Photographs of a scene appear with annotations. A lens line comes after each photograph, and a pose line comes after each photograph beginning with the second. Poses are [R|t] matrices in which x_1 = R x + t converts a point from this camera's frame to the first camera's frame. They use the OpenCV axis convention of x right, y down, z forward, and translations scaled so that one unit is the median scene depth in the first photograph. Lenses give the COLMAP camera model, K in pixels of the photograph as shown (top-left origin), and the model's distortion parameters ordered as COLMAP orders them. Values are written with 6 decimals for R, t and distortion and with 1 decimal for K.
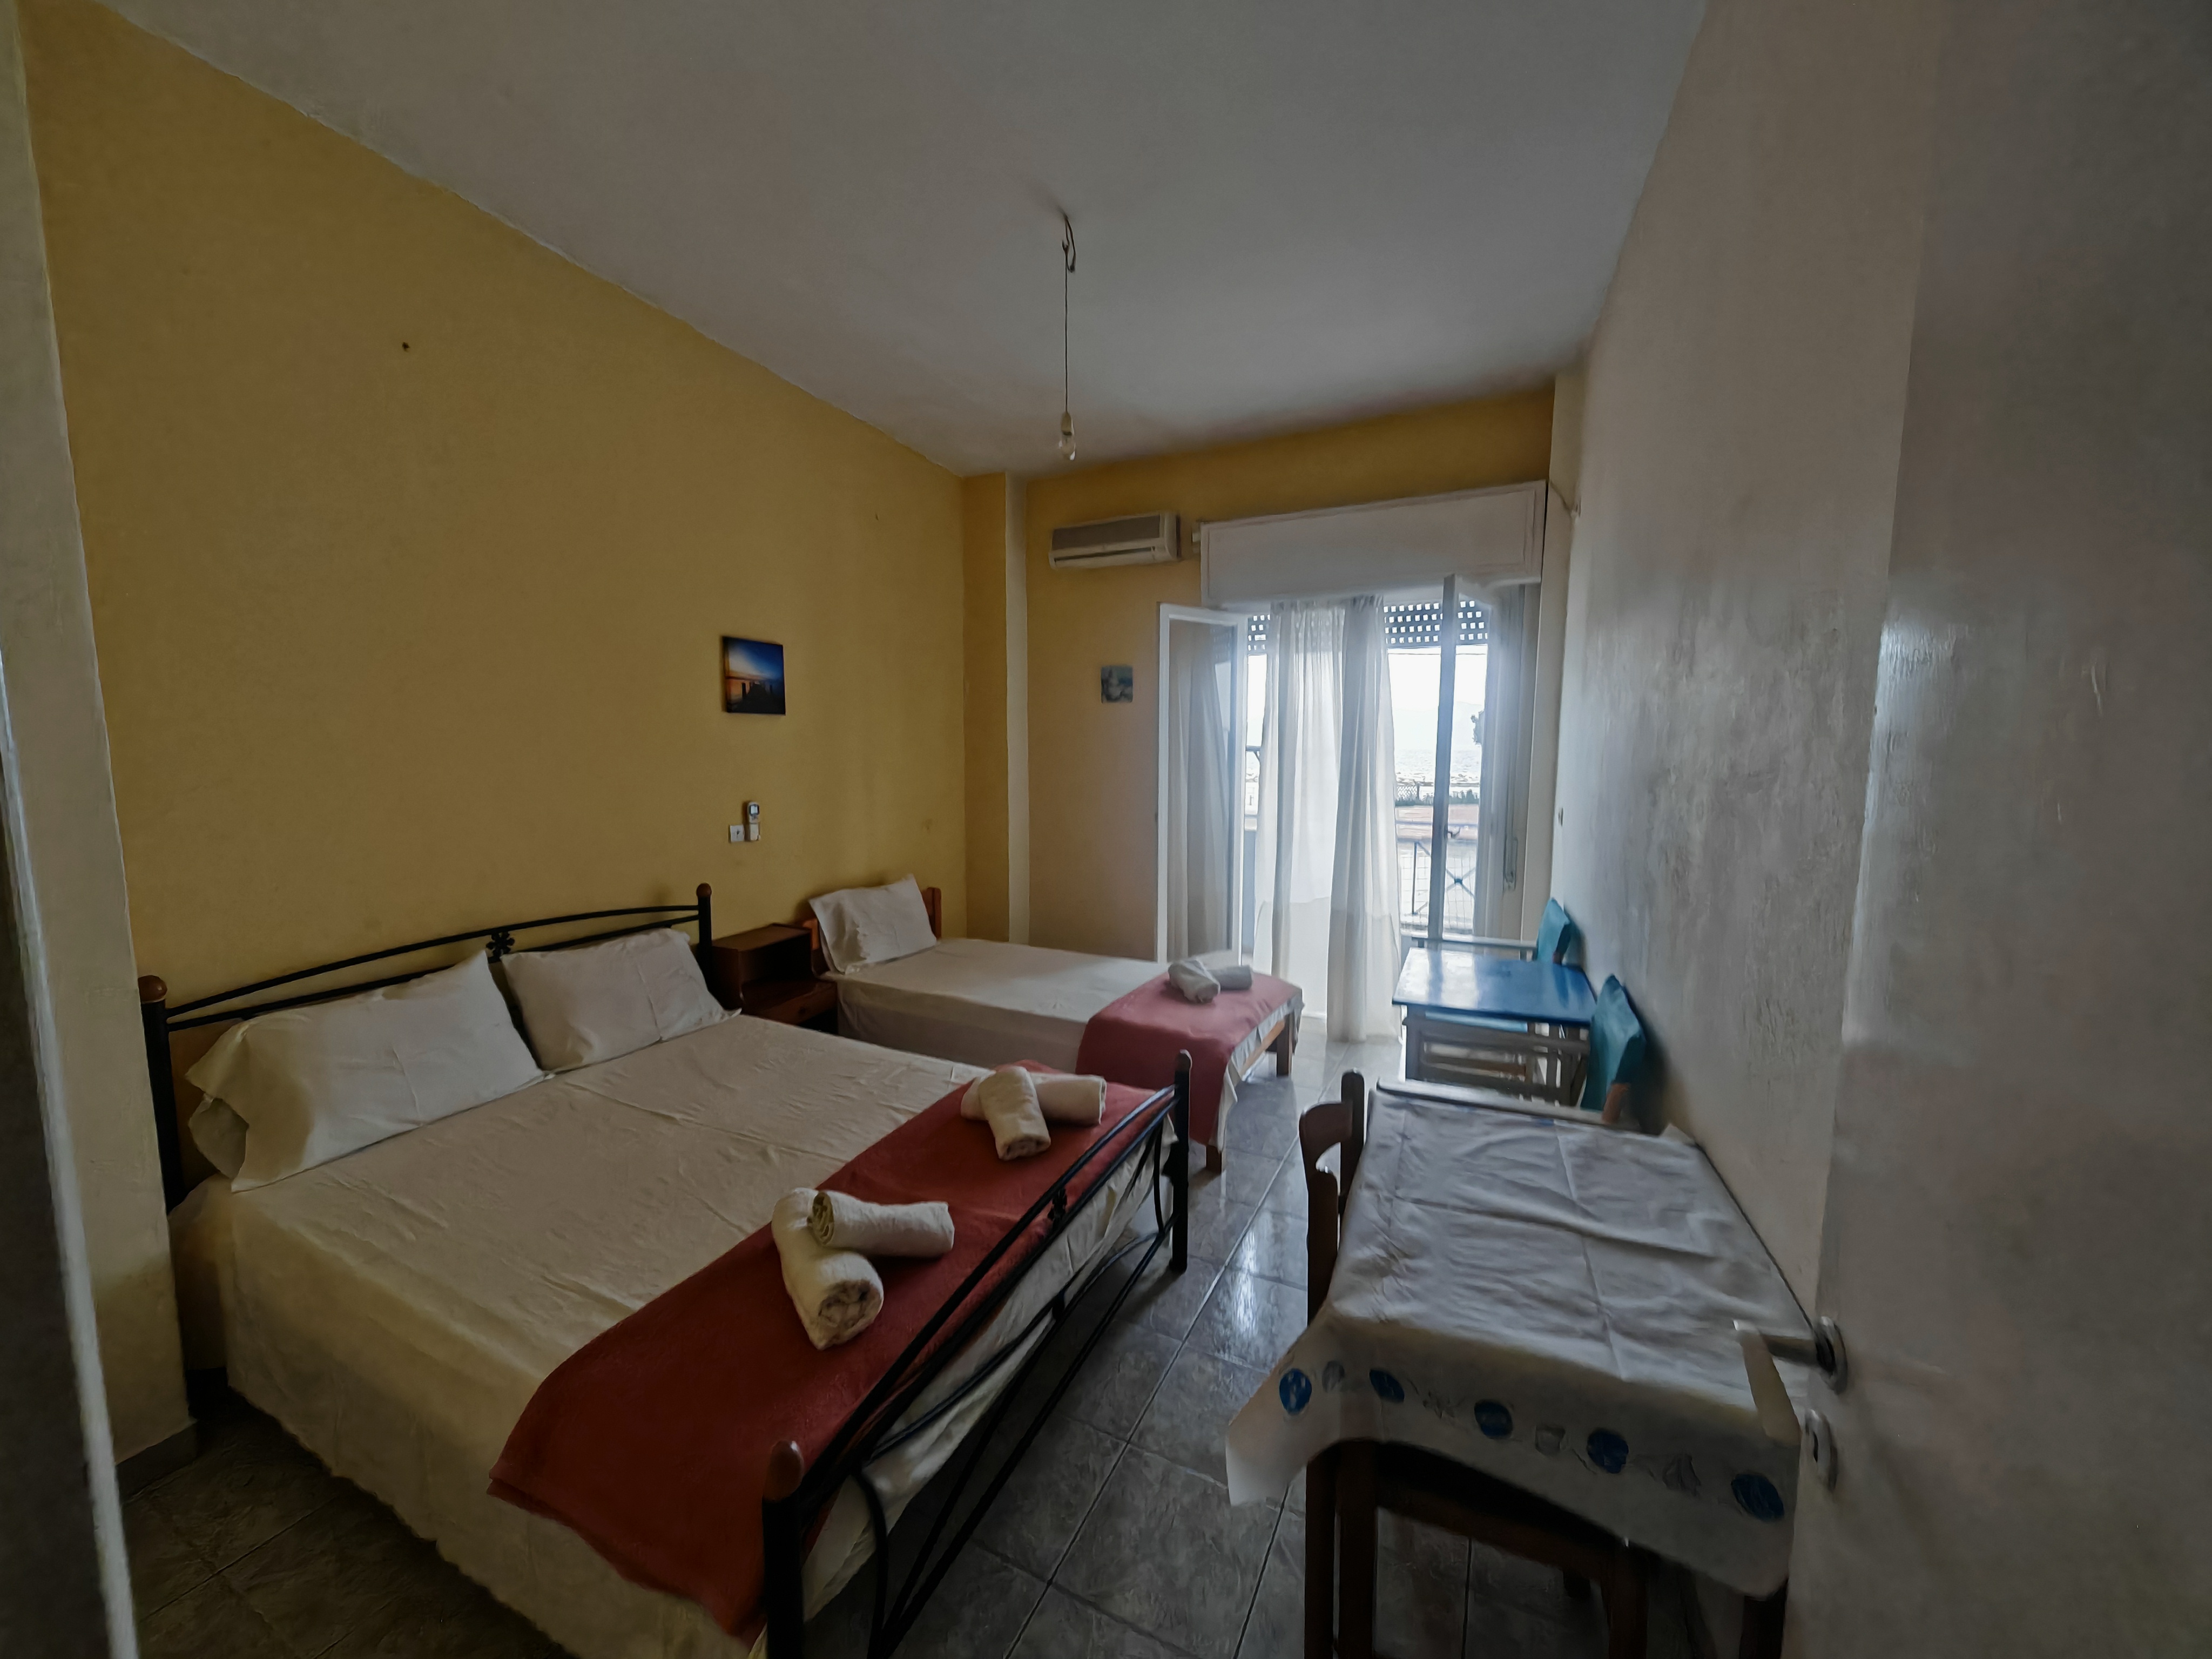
lens RADIAL K [[823.8, 0, 1117.2], [0, 823.8, 836.9], [0, 0, 1]] dist [0.001624, 0.000146]
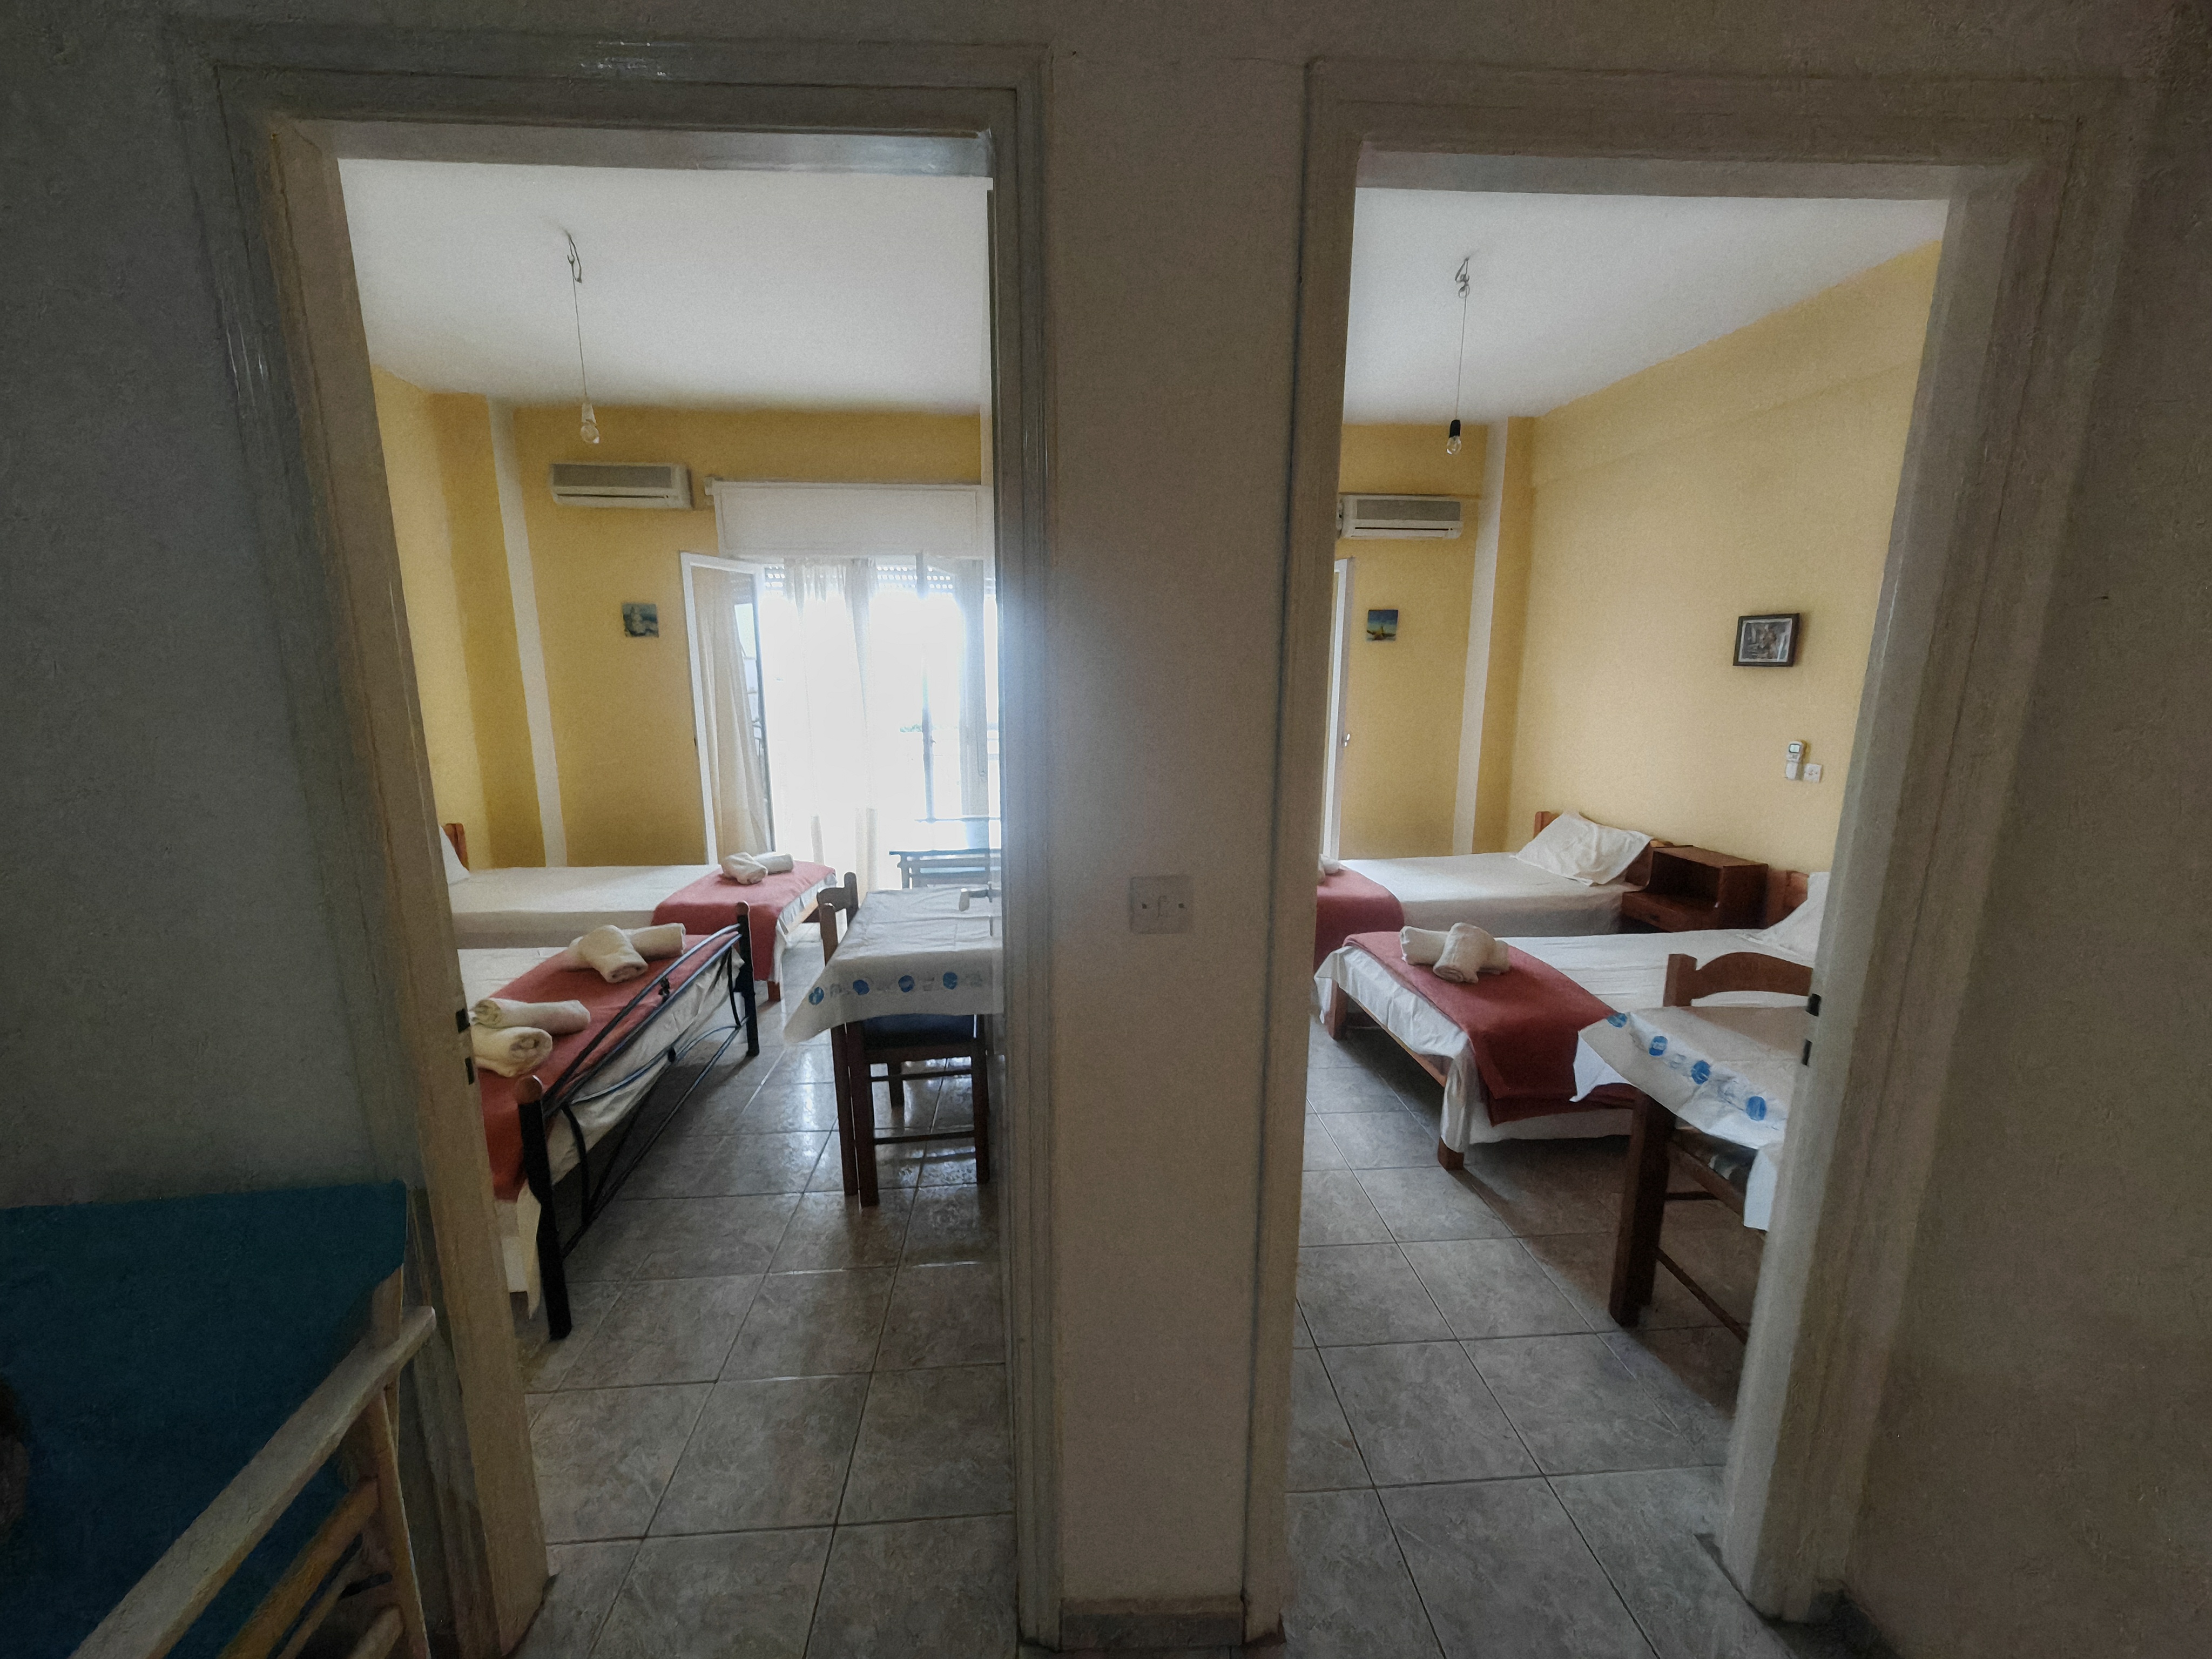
lens RADIAL K [[823.8, 0, 1098.2], [0, 823.8, 826.1], [0, 0, 1]] dist [0.001624, 0.000146]
pose [[0.868729, -0.094477, 0.486193, -0.060213], [0.057979, 0.994288, 0.089613, 0.039934], [-0.491882, -0.049661, 0.869244, -0.488480]]
